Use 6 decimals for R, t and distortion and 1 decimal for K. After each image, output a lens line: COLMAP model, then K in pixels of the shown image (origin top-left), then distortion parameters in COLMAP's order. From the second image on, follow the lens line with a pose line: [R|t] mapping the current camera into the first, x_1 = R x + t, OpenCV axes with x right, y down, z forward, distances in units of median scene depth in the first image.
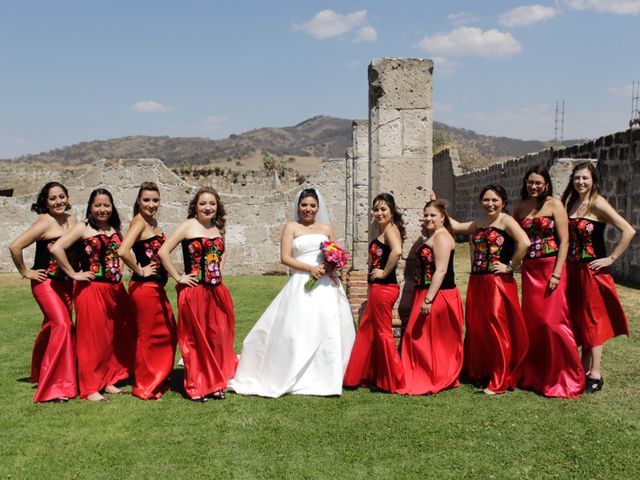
lens RADIAL K [[807.1, 0, 320.0], [0, 807.1, 240.0], [0, 0, 1]] dist [-0.100667, 0.054614]
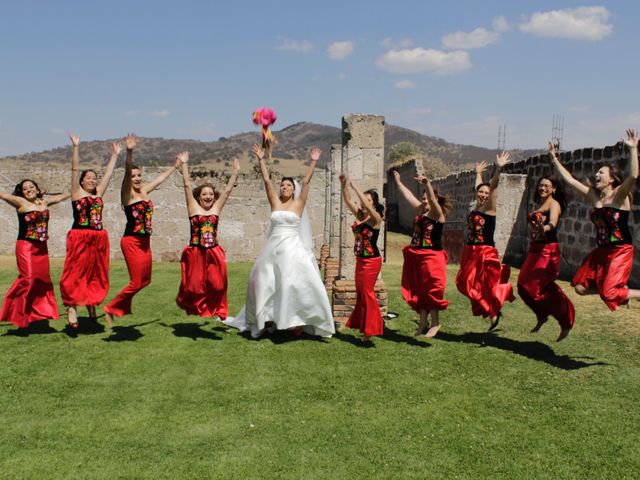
lens RADIAL K [[807.1, 0, 320.0], [0, 807.1, 240.0], [0, 0, 1]] dist [-0.100667, 0.054614]
pose [[0.999479, 0.018641, 0.026359, -0.004300], [-0.018731, 0.999820, 0.003155, 0.001757], [-0.026295, -0.003647, 0.999648, -0.134463]]
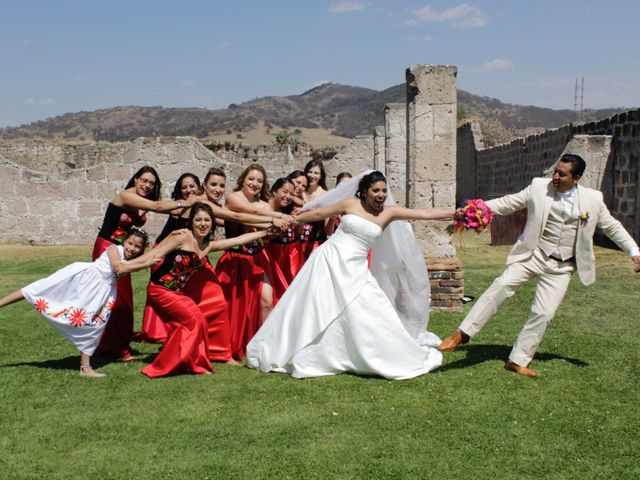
lens RADIAL K [[973.1, 0, 300.5], [0, 973.1, 248.4], [0, 0, 1]] dist [-0.080437, 0.158017]
pose [[0.999878, -0.001983, -0.015495, -0.023281], [0.002352, 0.999713, 0.023859, 0.008627], [0.015443, -0.023893, 0.999595, -0.152152]]
